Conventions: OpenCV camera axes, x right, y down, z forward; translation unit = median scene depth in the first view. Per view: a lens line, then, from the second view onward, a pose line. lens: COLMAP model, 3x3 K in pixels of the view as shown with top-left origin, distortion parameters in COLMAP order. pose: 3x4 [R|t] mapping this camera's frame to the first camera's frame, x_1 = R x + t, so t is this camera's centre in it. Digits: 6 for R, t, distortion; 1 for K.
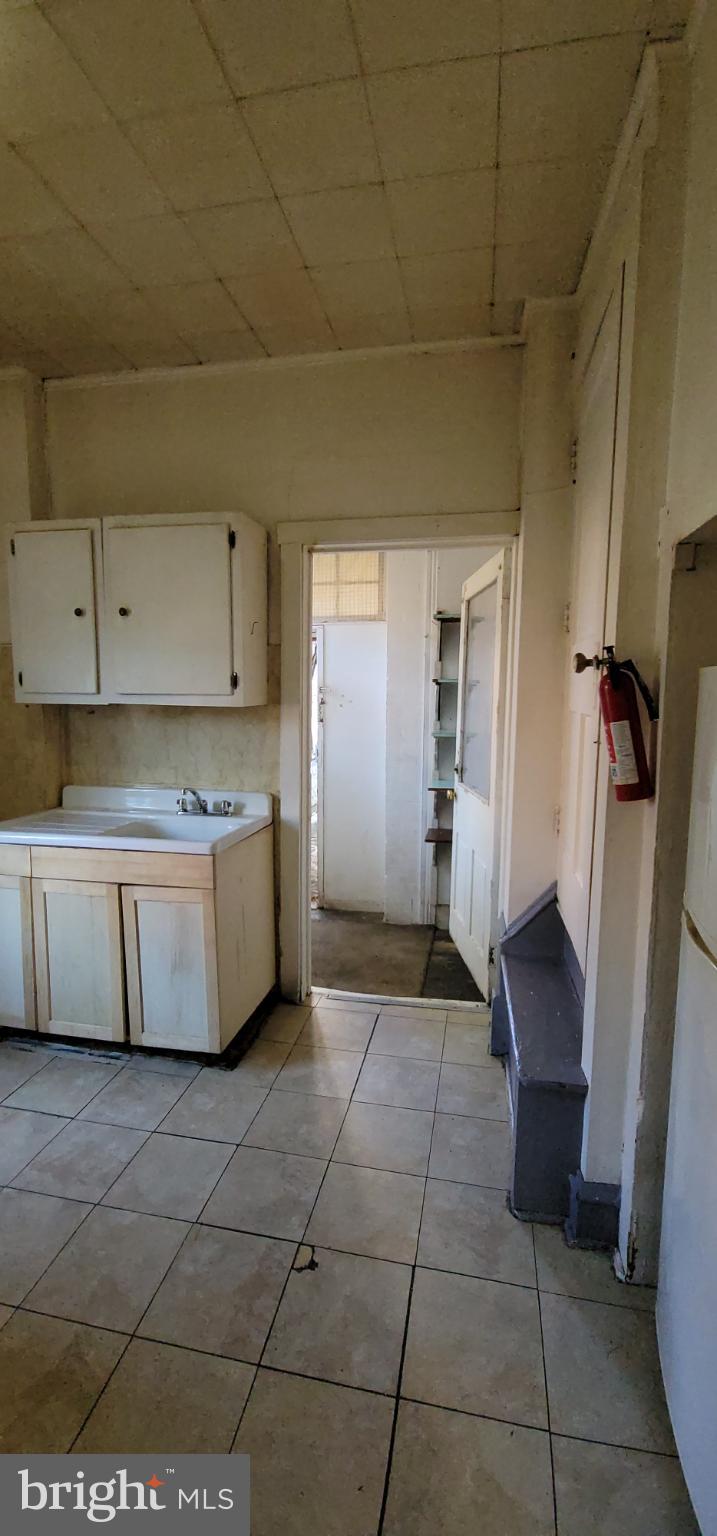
lens RADIAL K [[621.4, 0, 357.1], [0, 621.4, 768.2], [0, 0, 1]] dist [0.001845, -0.000542]
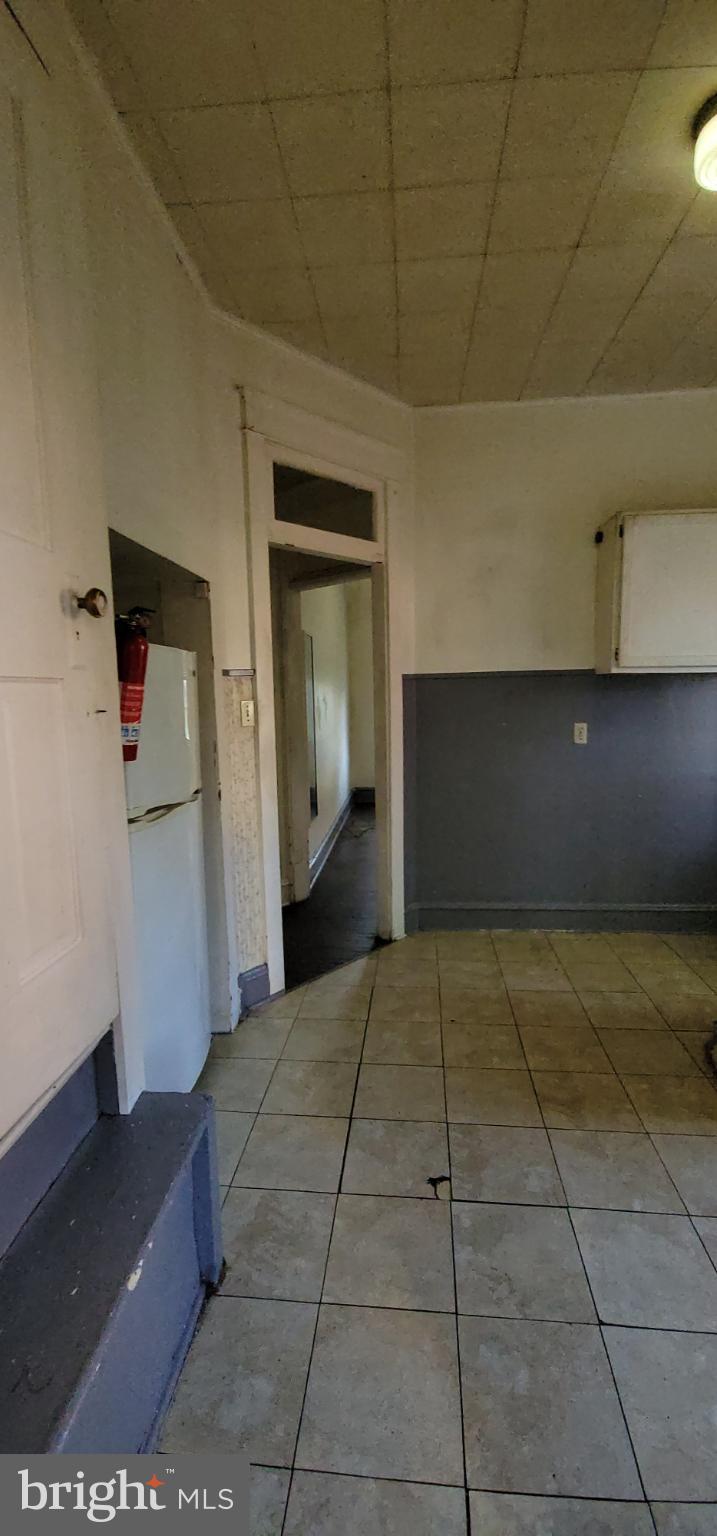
lens RADIAL K [[621.4, 0, 351.8], [0, 621.4, 763.9], [0, 0, 1]] dist [0.001845, -0.000542]
pose [[-0.994926, 0.026503, -0.097055, 0.097377], [0.001995, 0.969687, 0.244344, -0.108729], [0.100589, 0.242911, -0.964819, 1.171927]]
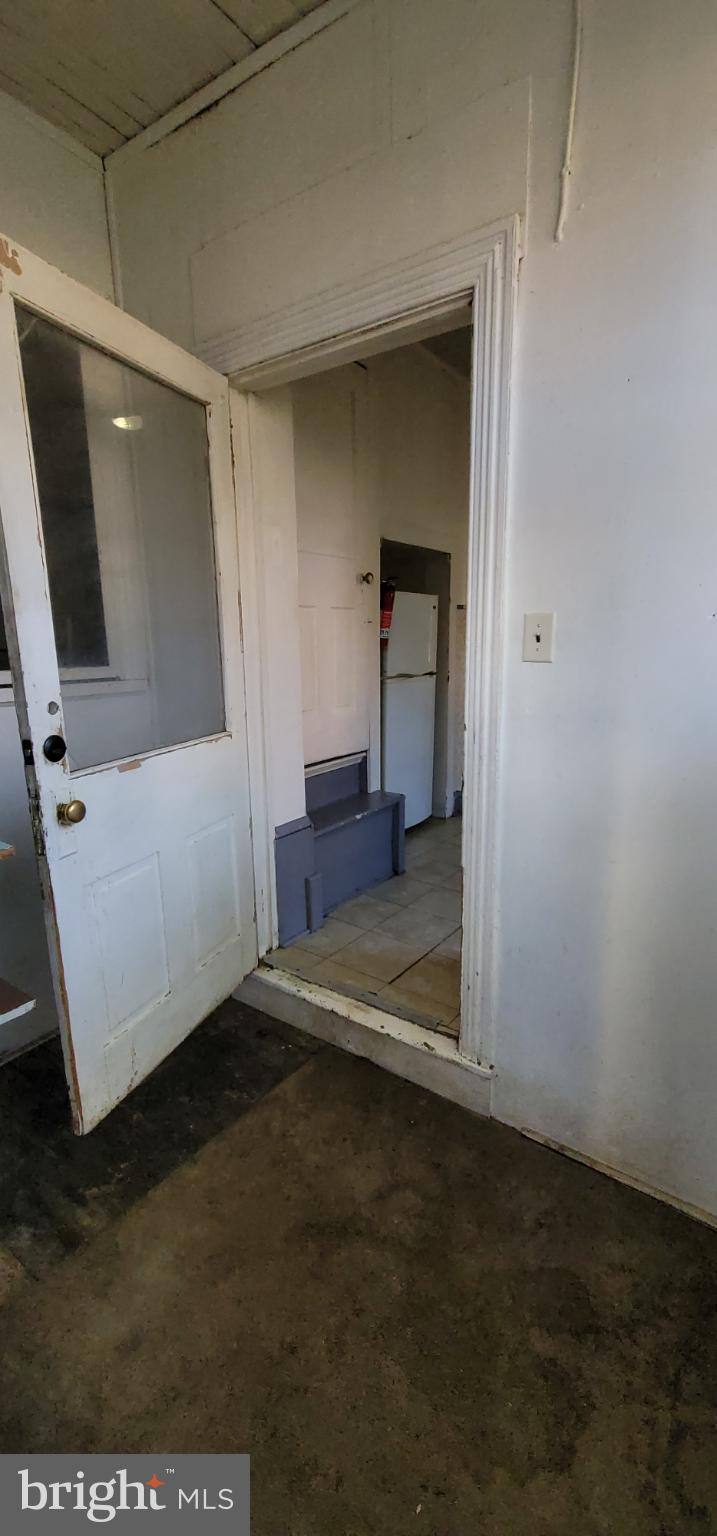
lens RADIAL K [[621.4, 0, 353.9], [0, 621.4, 758.5], [0, 0, 1]] dist [0.001845, -0.000542]
pose [[-0.908595, -0.079263, 0.410087, -0.259434], [0.057622, 0.948652, 0.311028, -0.157596], [-0.413684, 0.306229, -0.857374, 1.830626]]
